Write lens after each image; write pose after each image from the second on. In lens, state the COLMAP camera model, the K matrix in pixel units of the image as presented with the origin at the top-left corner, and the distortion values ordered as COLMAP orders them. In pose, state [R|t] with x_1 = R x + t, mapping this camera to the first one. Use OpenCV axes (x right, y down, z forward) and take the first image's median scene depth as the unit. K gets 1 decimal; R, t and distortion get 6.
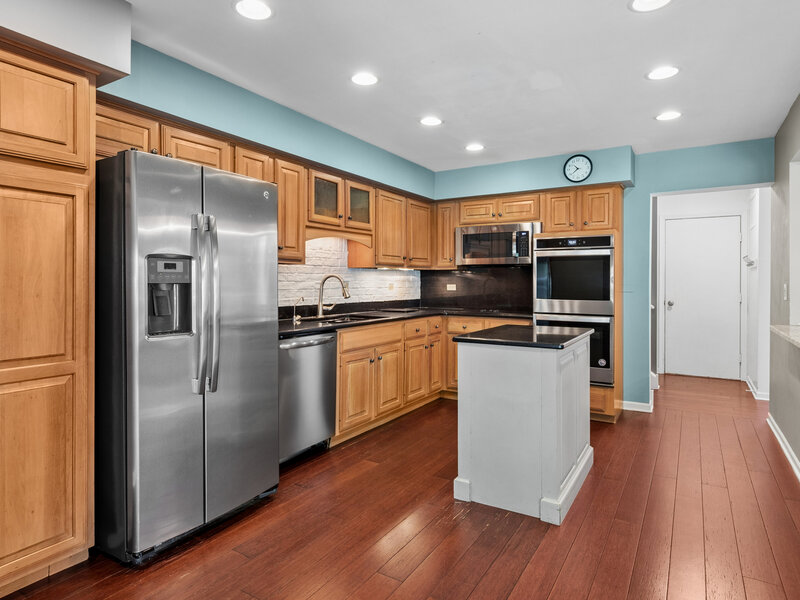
lens RADIAL K [[476.2, 0, 396.1], [0, 476.2, 282.1], [0, 0, 1]] dist [0.027625, -0.000100]
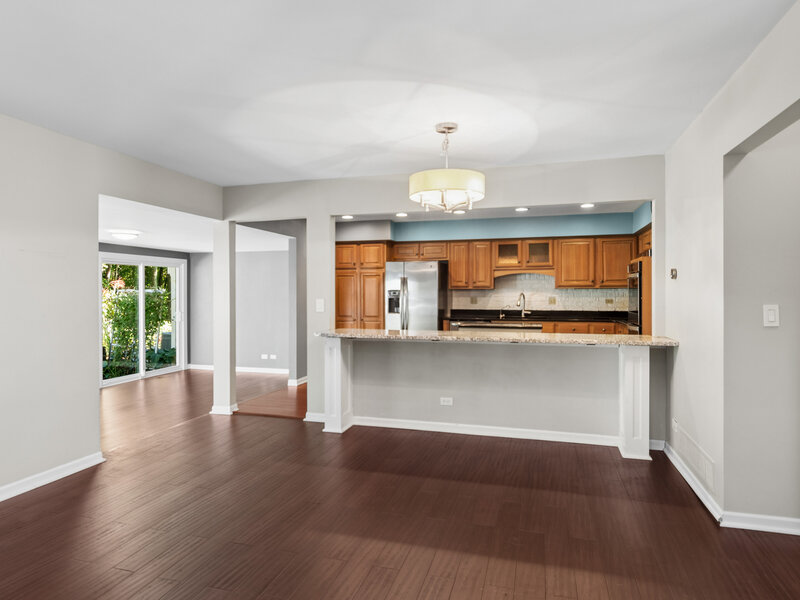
lens RADIAL K [[476.2, 0, 396.1], [0, 476.2, 282.1], [0, 0, 1]] dist [0.027625, -0.000100]
pose [[0.259223, -0.012652, -0.965735, 1.357765], [0.002944, 0.999920, -0.012309, -0.035050], [0.965813, 0.000347, 0.259240, 0.067099]]
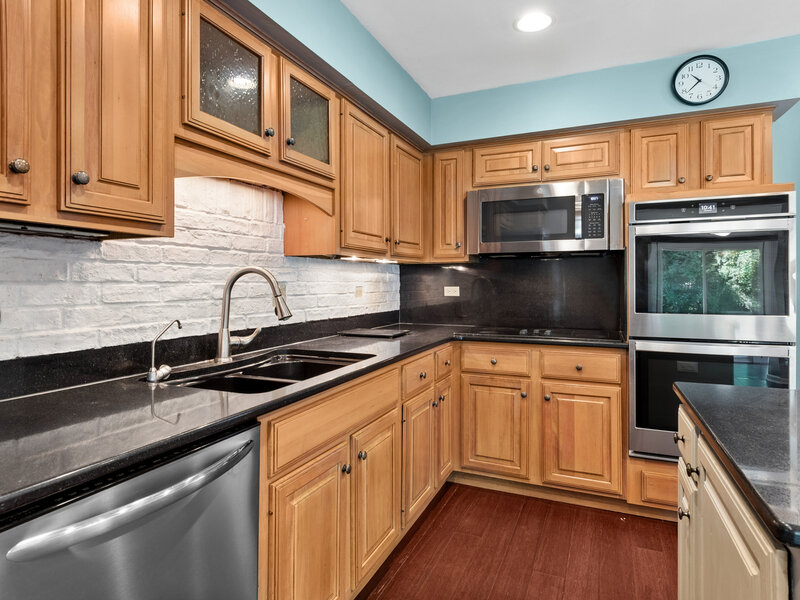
lens RADIAL K [[476.2, 0, 396.1], [0, 476.2, 282.1], [0, 0, 1]] dist [0.027625, -0.000100]
pose [[0.989643, -0.004213, 0.143488, -0.057608], [0.004604, 0.999987, -0.002393, 0.000183], [-0.143476, 0.003029, 0.989649, 0.490463]]
